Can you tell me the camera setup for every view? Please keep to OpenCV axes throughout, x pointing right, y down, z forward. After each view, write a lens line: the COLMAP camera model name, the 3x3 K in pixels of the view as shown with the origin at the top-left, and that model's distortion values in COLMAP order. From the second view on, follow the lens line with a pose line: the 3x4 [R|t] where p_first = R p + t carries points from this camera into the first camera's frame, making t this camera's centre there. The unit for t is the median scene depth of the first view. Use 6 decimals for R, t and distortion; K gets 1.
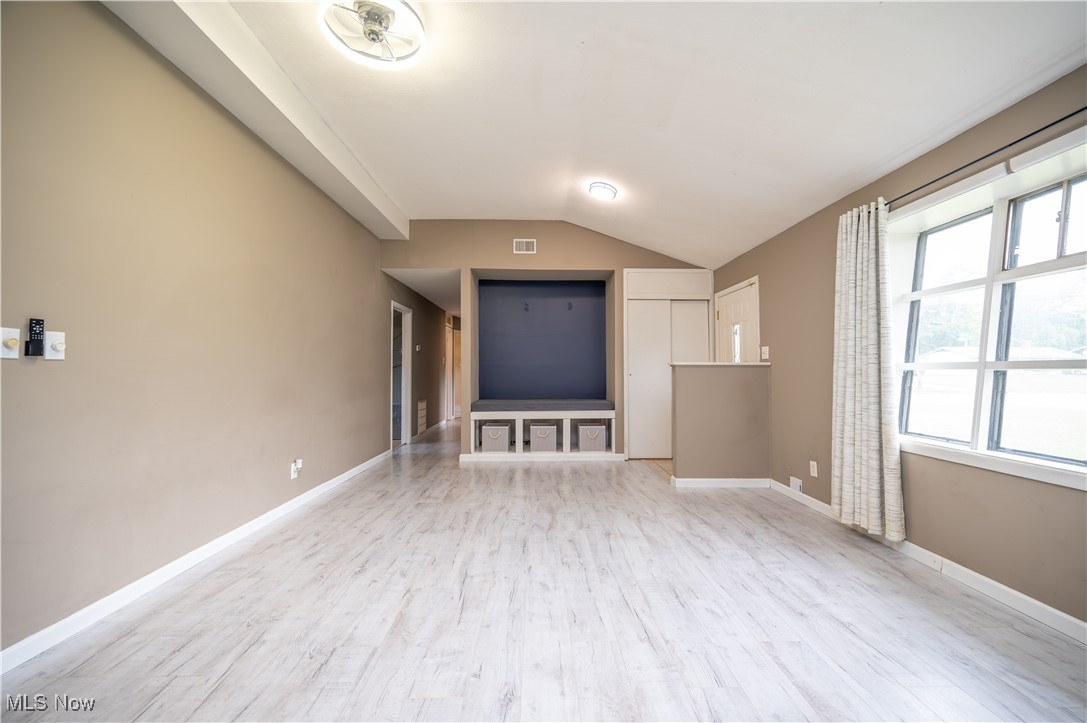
lens RADIAL K [[431.5, 0, 547.1], [0, 431.5, 357.6], [0, 0, 1]] dist [-0.000419, -0.000089]
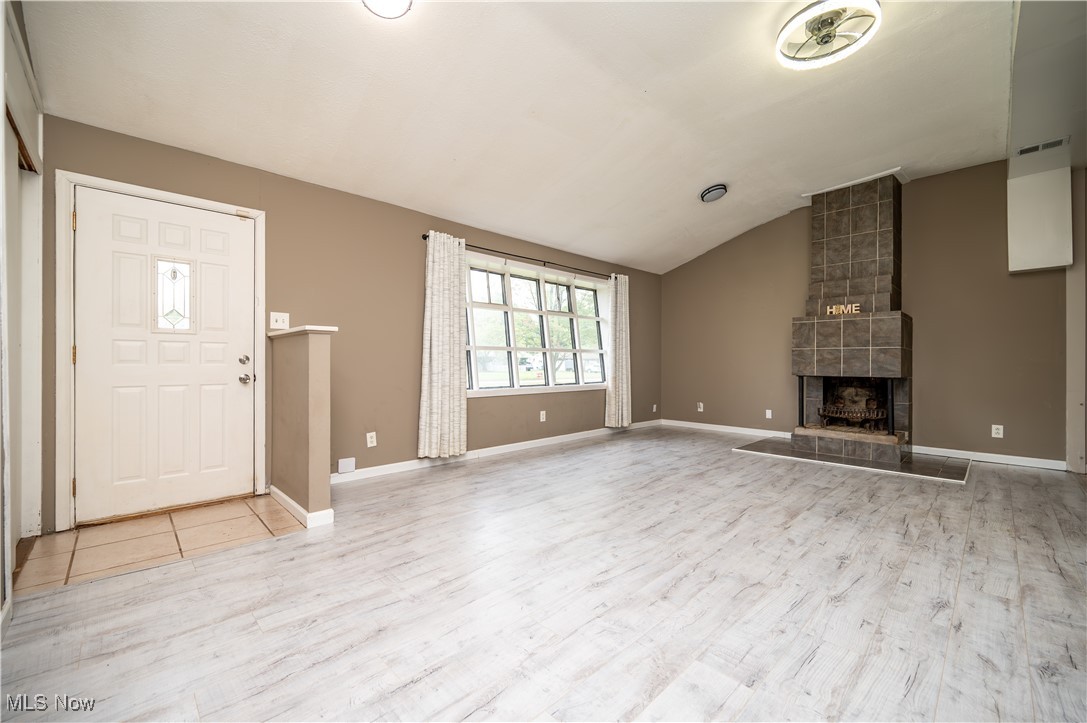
lens RADIAL K [[442.4, 0, 543.5], [0, 442.4, 361.5], [0, 0, 1]] dist [-0.001565, -0.000039]
pose [[-0.682842, -0.000492, 0.730566, -0.550674], [-0.025431, 0.999410, -0.023096, 0.095294], [-0.730124, -0.034350, -0.682451, 1.702280]]
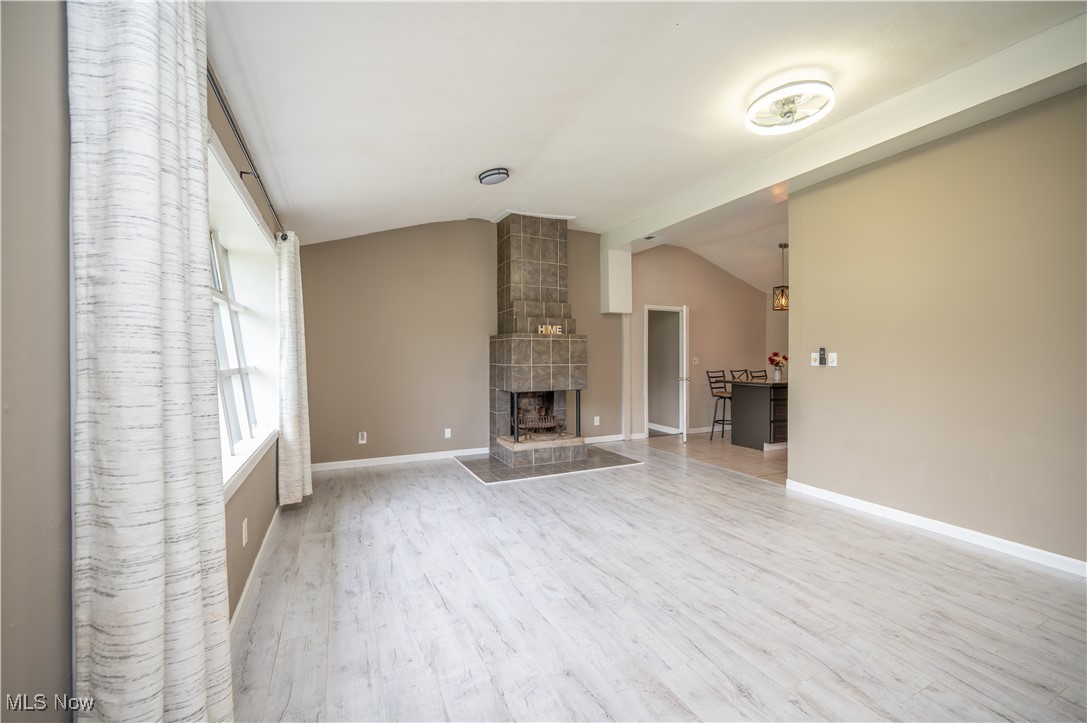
lens RADIAL K [[430.4, 0, 550.6], [0, 430.4, 361.4], [0, 0, 1]] dist [0.000747, 0.000040]
pose [[-0.908921, 0.004382, -0.416946, 0.579010], [0.012811, 0.999766, -0.017419, -0.000198], [0.416772, -0.021173, -0.908764, 1.382987]]
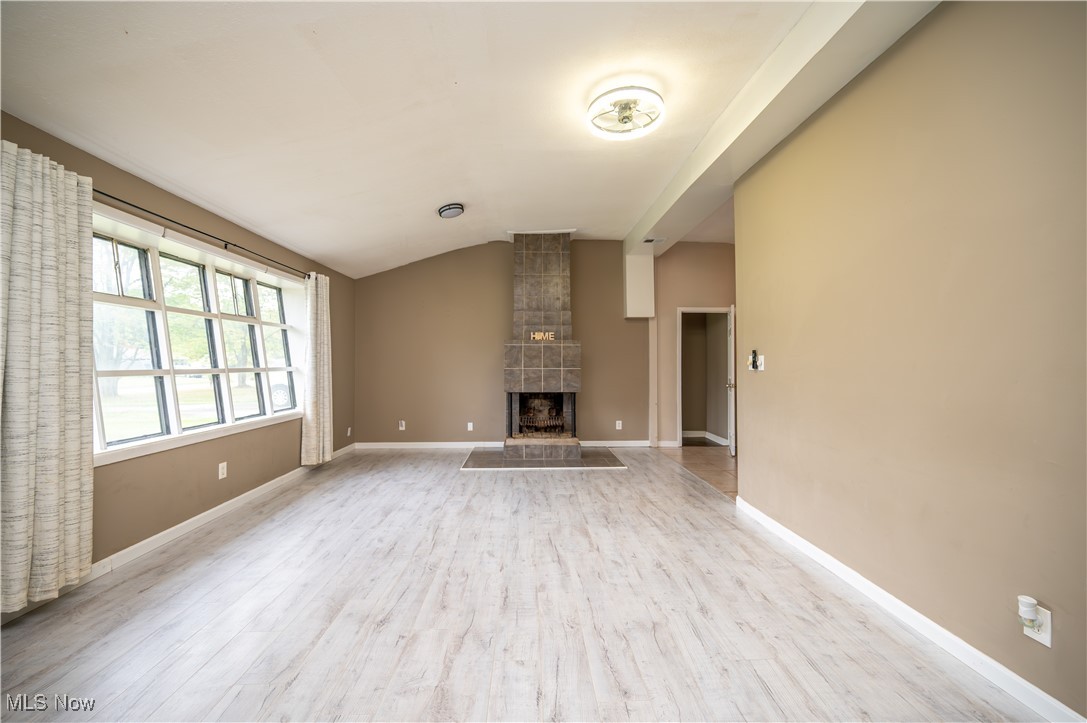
lens RADIAL K [[431.5, 0, 547.1], [0, 431.5, 357.6], [0, 0, 1]] dist [-0.000419, -0.000089]
pose [[-0.999711, -0.001552, -0.024007, -0.101599], [-0.000488, 0.999019, -0.044271, 0.019055], [0.024052, -0.044246, -0.998731, 1.688174]]
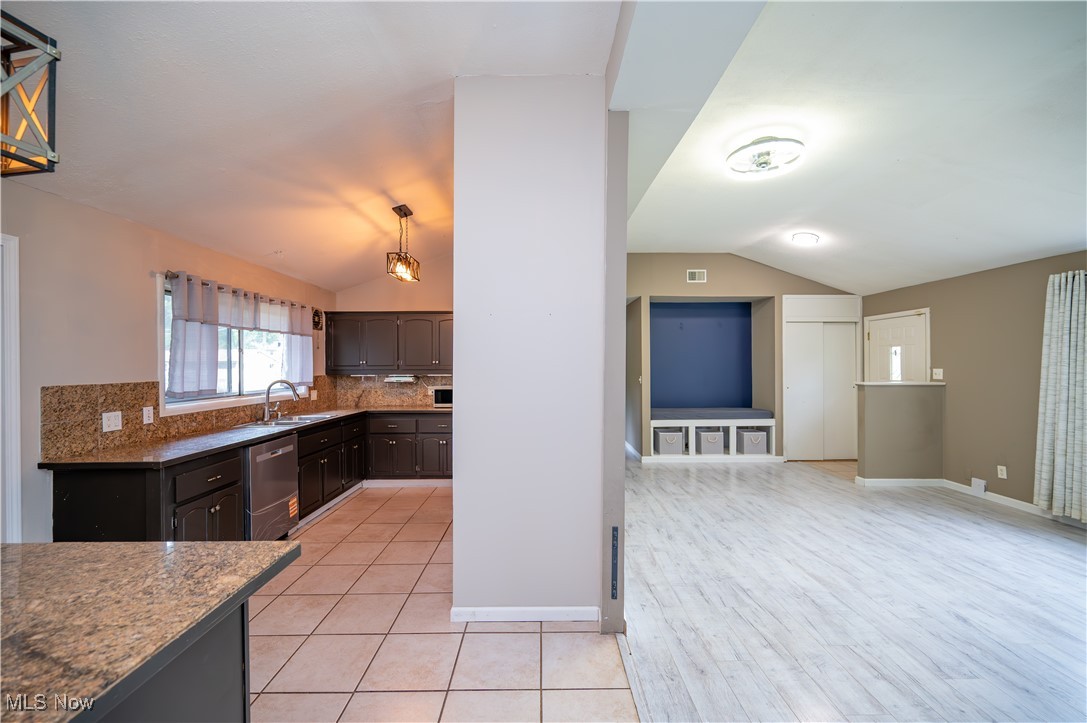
lens RADIAL K [[439.3, 0, 541.8], [0, 439.3, 364.6], [0, 0, 1]] dist [0.000233, 0.000153]
pose [[0.999901, -0.002210, -0.013879, -0.816132], [0.002670, 0.999443, 0.033251, -0.115320], [0.013798, -0.033284, 0.999351, -0.323772]]
